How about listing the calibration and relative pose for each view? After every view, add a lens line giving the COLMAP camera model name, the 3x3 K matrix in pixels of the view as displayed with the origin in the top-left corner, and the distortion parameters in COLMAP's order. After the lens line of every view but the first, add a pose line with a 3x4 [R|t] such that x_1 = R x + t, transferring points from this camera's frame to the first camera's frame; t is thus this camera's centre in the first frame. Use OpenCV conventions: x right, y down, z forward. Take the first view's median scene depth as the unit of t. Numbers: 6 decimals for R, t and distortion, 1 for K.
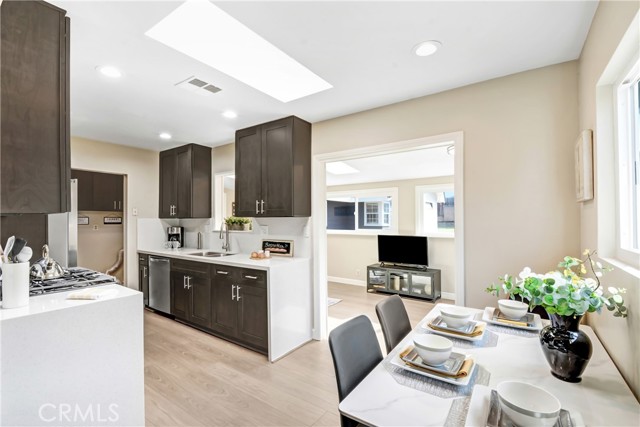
lens RADIAL K [[289.0, 0, 318.2], [0, 289.0, 213.9], [0, 0, 1]] dist [-0.009732, -0.002238]
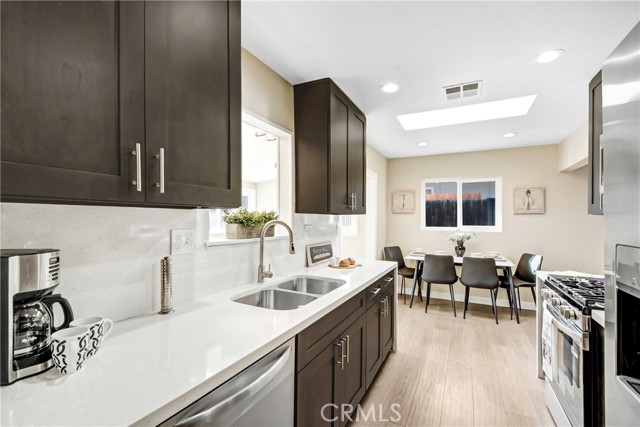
lens RADIAL K [[289.0, 0, 321.7], [0, 289.0, 216.5], [0, 0, 1]] dist [-0.009732, -0.002238]
pose [[-0.160930, 0.011232, 0.986902, -0.936535], [-0.028756, 0.999457, -0.016064, 0.033560], [-0.986547, -0.030965, -0.160520, 1.163785]]
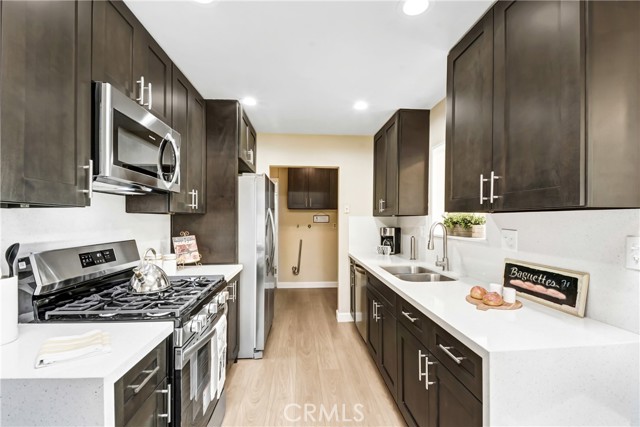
lens RADIAL K [[289.0, 0, 320.7], [0, 289.0, 221.2], [0, 0, 1]] dist [-0.009732, -0.002238]
pose [[0.646284, 0.011511, -0.763010, -0.029165], [0.010028, 0.999672, 0.023576, 0.012344], [0.763031, -0.022888, 0.645957, 0.496813]]
